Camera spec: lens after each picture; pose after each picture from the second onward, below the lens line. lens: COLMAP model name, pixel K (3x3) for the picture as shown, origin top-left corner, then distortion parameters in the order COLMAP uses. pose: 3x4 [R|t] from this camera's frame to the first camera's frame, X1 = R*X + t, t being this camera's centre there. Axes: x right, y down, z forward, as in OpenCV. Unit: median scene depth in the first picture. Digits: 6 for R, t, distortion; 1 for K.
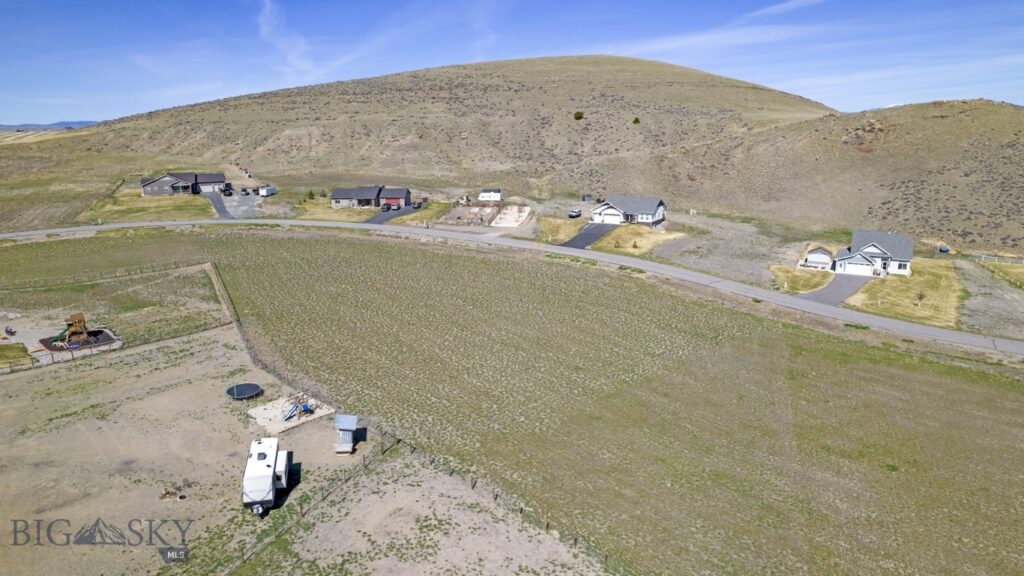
lens RADIAL K [[653.2, 0, 514.5], [0, 653.2, 283.5], [0, 0, 1]] dist [-0.073926, 0.066990]
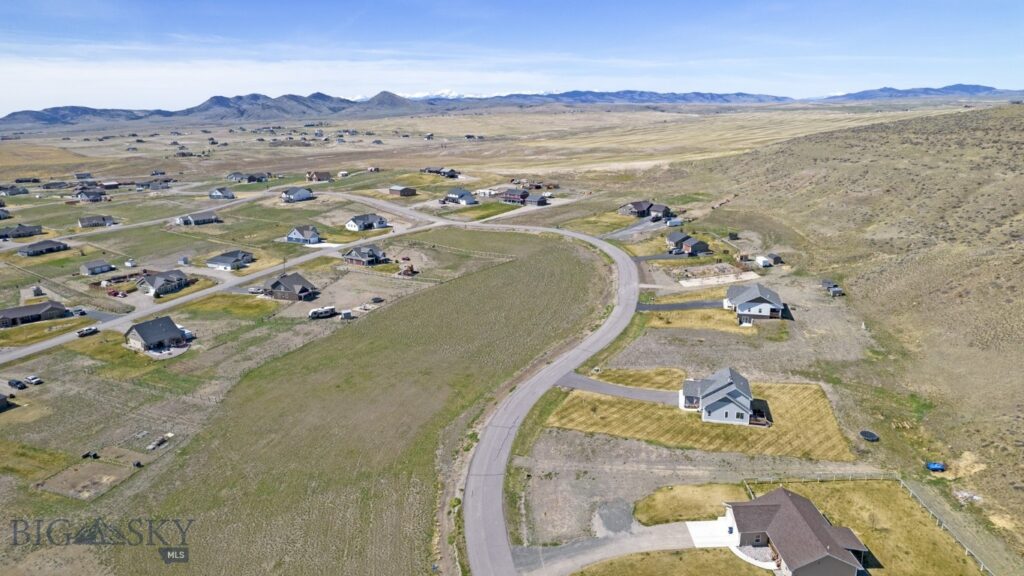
lens RADIAL K [[653.2, 0, 510.9], [0, 653.2, 282.2], [0, 0, 1]] dist [-0.073926, 0.066990]
pose [[0.255134, 0.251491, -0.933627, 0.992474], [-0.203733, 0.957887, 0.202351, -0.254302], [0.945198, 0.138584, 0.295627, 0.258868]]
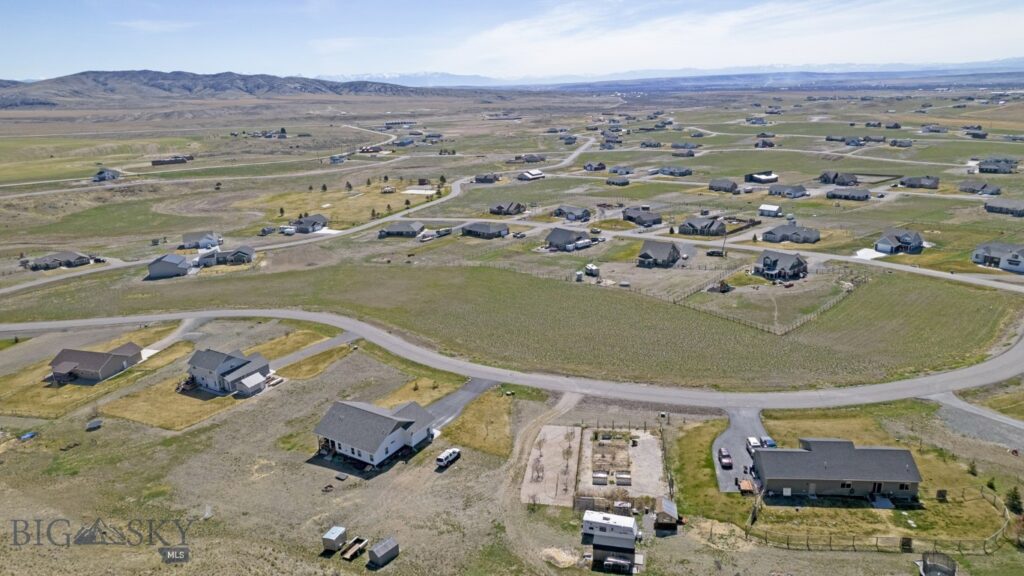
lens RADIAL K [[653.2, 0, 512.9], [0, 653.2, 277.0], [0, 0, 1]] dist [-0.073926, 0.066990]
pose [[-0.999181, 0.036667, 0.017097, 0.016374], [0.040316, 0.867181, 0.496359, -0.525491], [0.003373, 0.496642, -0.867949, 1.374724]]
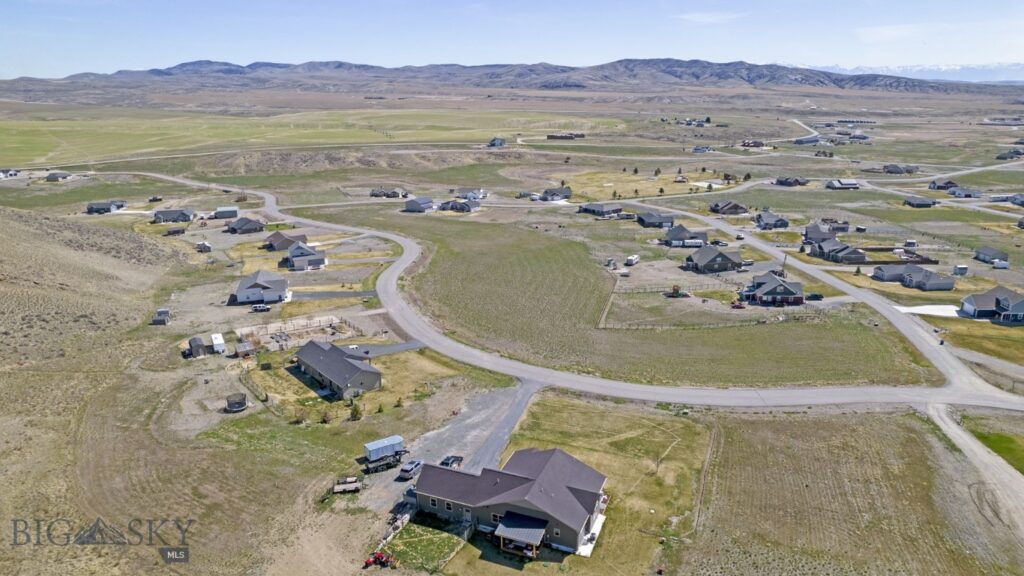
lens RADIAL K [[653.2, 0, 513.3], [0, 653.2, 282.5], [0, 0, 1]] dist [-0.073926, 0.066990]
pose [[-0.724503, -0.182892, 0.664564, -0.823985], [0.176254, 0.882942, 0.435141, -0.492528], [-0.666355, 0.432393, -0.607459, 1.274819]]
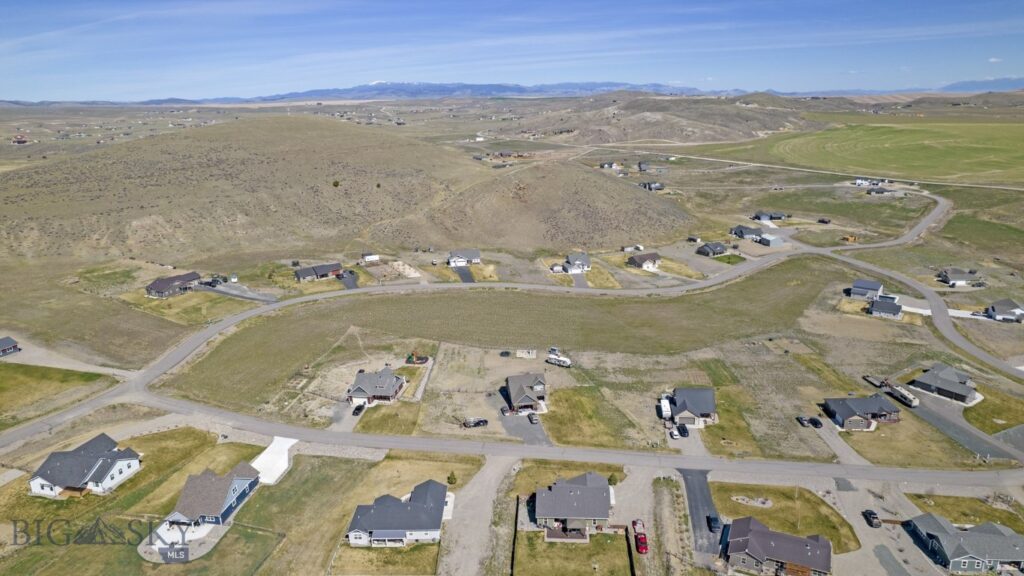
lens RADIAL K [[653.2, 0, 512.2], [0, 653.2, 284.2], [0, 0, 1]] dist [-0.073926, 0.066990]
pose [[0.752883, -0.185917, 0.631349, -0.898417], [0.163886, 0.982015, 0.093746, -0.176610], [-0.637423, 0.032890, 0.769812, -0.570656]]
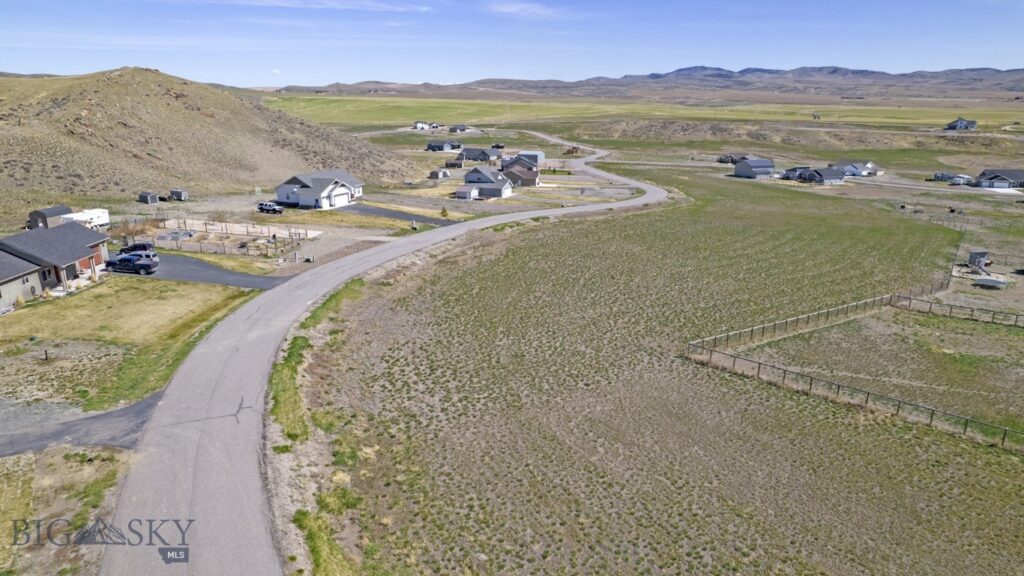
lens RADIAL K [[653.2, 0, 512.5], [0, 653.2, 283.9], [0, 0, 1]] dist [-0.073926, 0.066990]
pose [[-0.105930, -0.264012, 0.958685, -0.594735], [0.230898, 0.931227, 0.281963, -0.159910], [-0.967194, 0.251227, -0.037685, 0.757433]]
